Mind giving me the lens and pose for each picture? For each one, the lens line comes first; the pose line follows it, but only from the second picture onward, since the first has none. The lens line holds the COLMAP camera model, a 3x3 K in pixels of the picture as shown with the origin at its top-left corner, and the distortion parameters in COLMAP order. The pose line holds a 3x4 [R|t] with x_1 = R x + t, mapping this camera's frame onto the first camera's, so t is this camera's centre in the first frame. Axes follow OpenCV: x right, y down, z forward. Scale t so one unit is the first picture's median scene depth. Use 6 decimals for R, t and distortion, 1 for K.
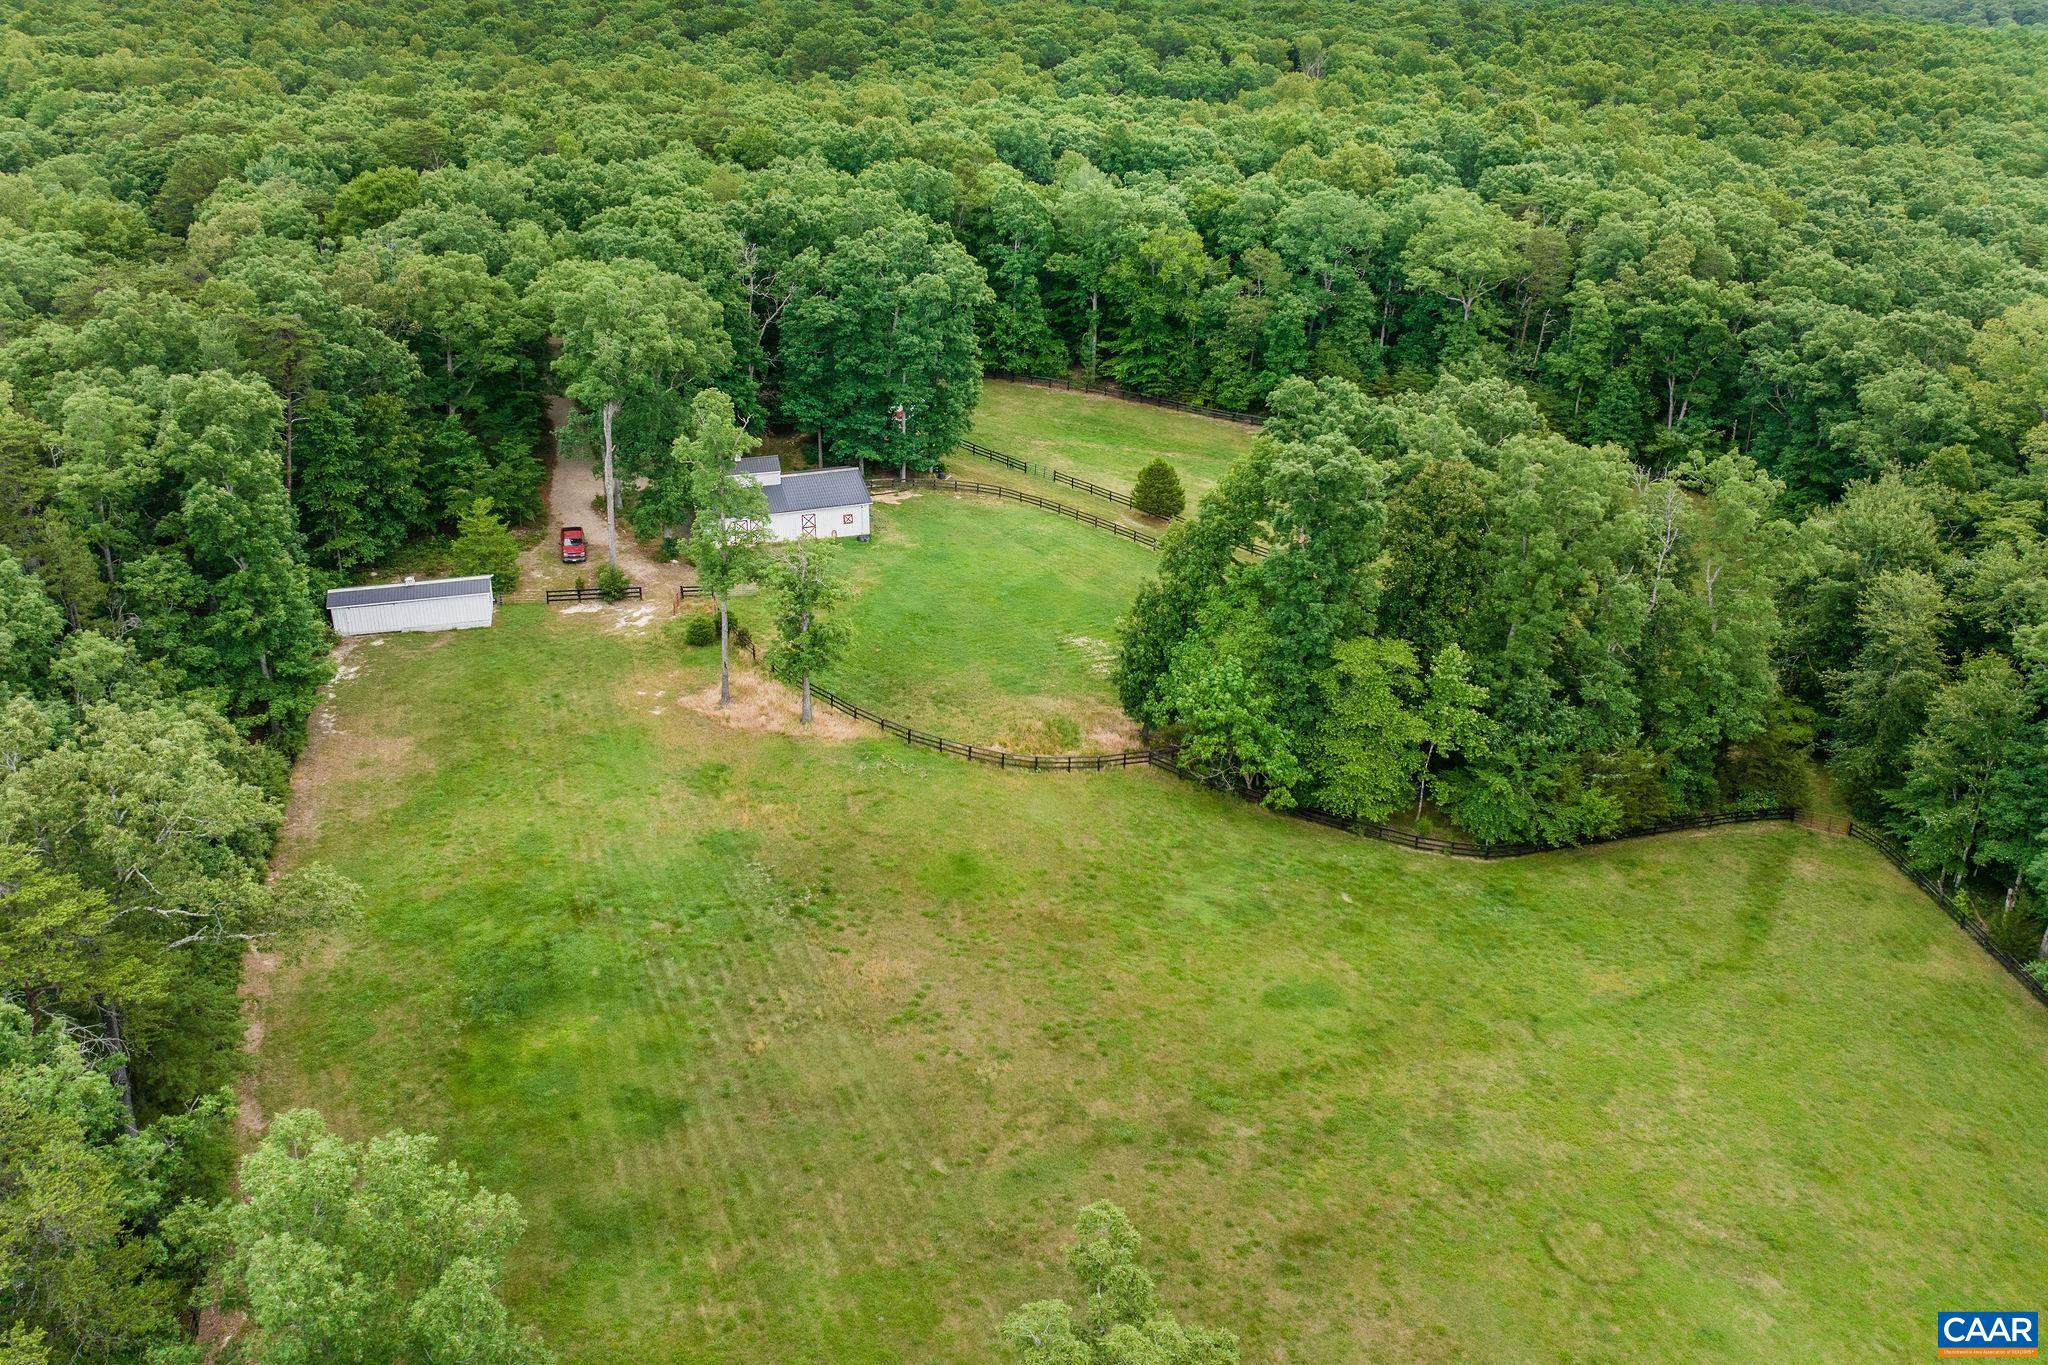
lens RADIAL K [[1541.7, 0, 999.2], [0, 1541.7, 574.3], [0, 0, 1]] dist [-0.026039, -0.000546]
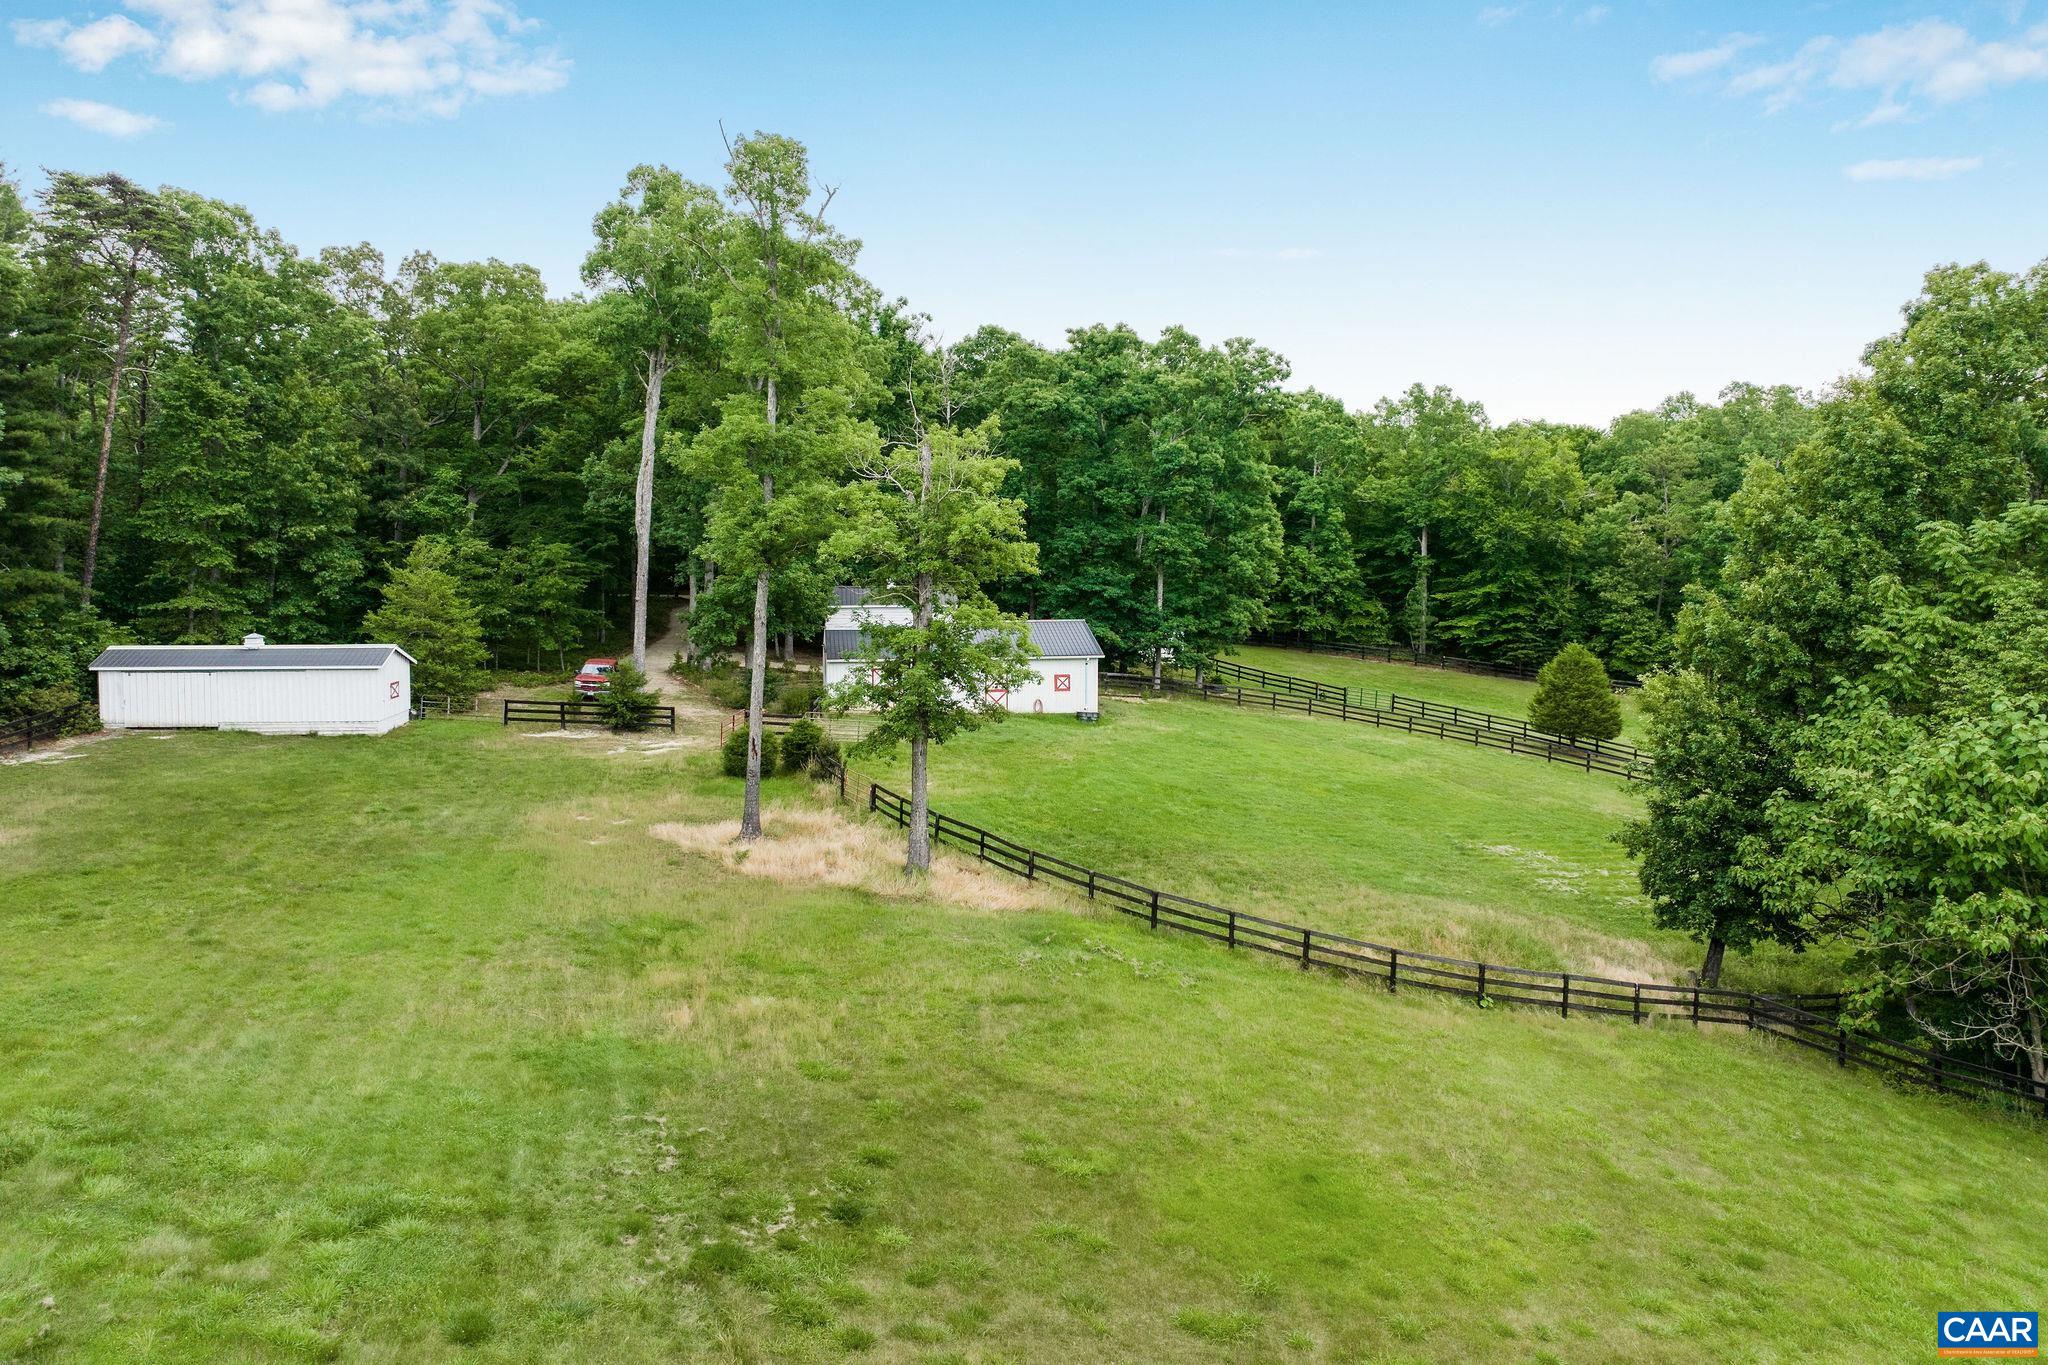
lens RADIAL K [[1444.6, 0, 1022.1], [0, 1444.6, 608.2], [0, 0, 1]] dist [-0.035970, -0.002020]
pose [[0.987349, 0.008948, -0.158307, -0.019840], [-0.060843, 0.943358, -0.326150, 0.094448], [0.146422, 0.331655, 0.931968, 0.367081]]
